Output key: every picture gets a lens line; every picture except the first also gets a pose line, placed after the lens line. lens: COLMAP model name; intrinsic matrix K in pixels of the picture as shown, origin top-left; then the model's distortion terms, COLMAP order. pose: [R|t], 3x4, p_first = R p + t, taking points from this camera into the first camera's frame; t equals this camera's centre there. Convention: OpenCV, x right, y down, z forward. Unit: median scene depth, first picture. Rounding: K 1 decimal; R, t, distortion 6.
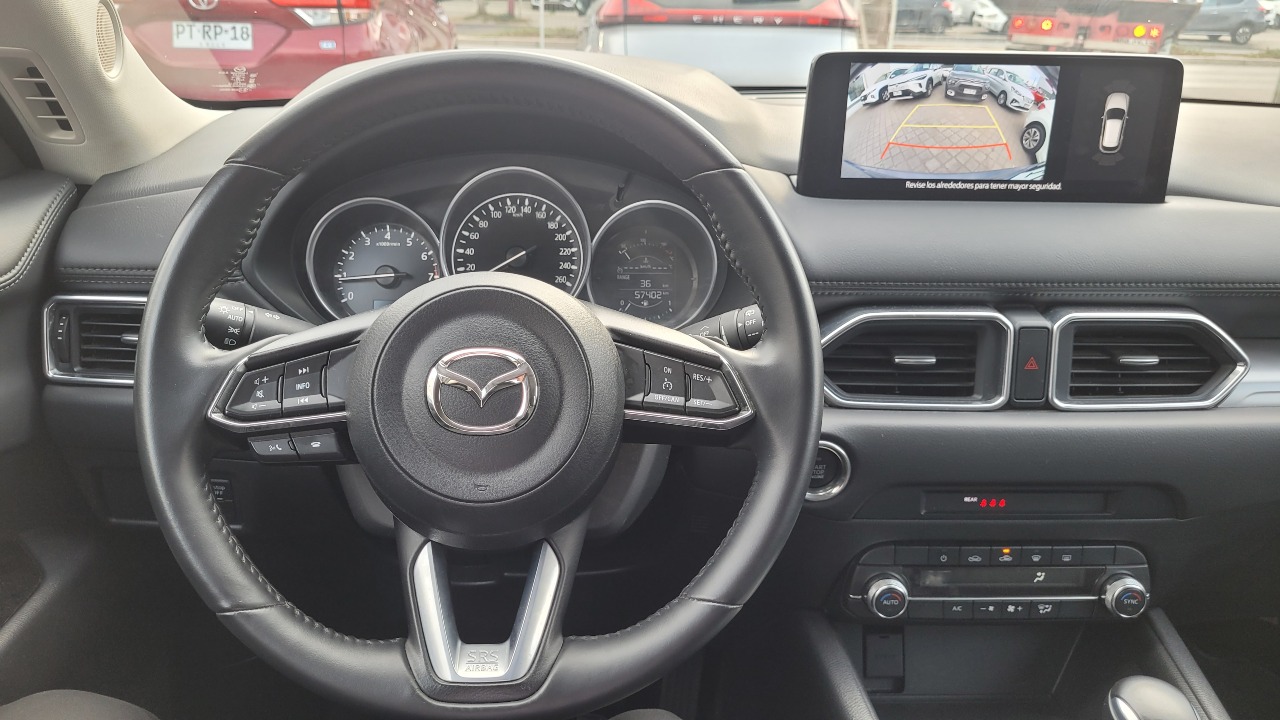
lens RADIAL K [[983.4, 0, 639.0], [0, 983.4, 362.1], [0, 0, 1]] dist [0.035205, -0.009367]
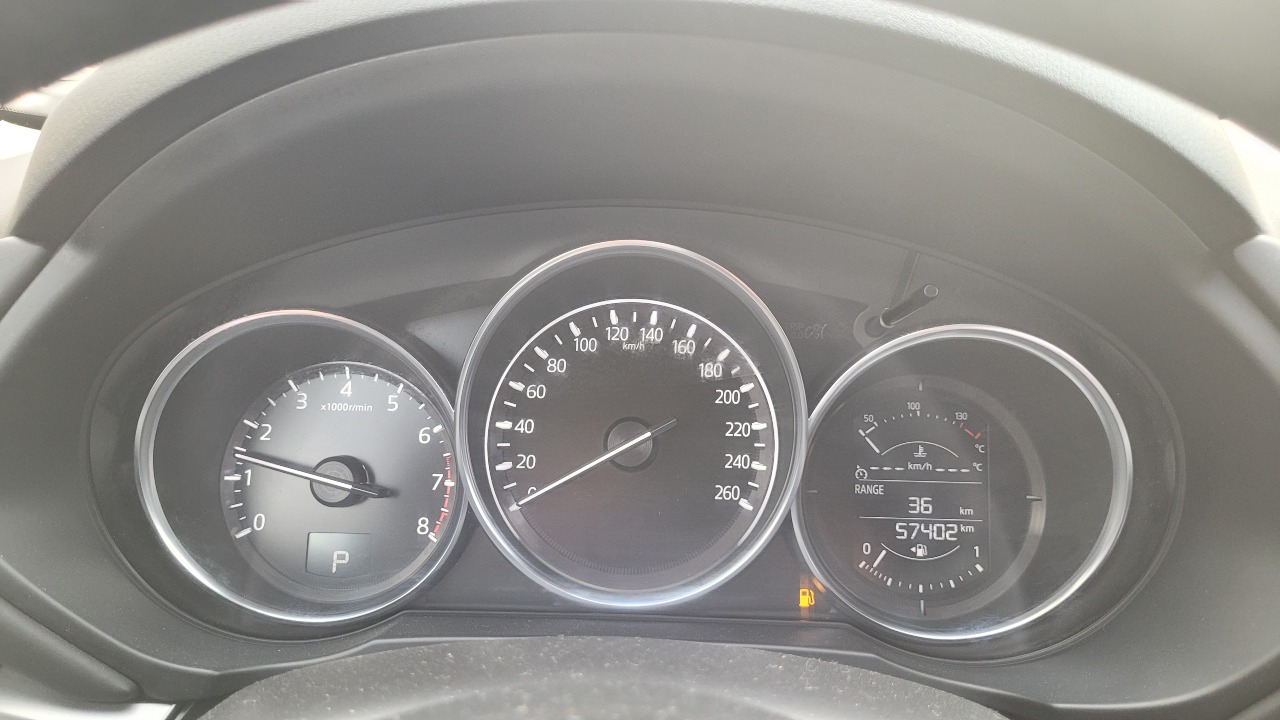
lens RADIAL K [[983.4, 0, 635.9], [0, 983.4, 364.0], [0, 0, 1]] dist [0.035205, -0.009367]
pose [[0.998041, 0.014733, -0.060801, -0.094540], [-0.019854, 0.996226, -0.084491, -0.103615], [0.059326, 0.085533, 0.994568, 0.554746]]
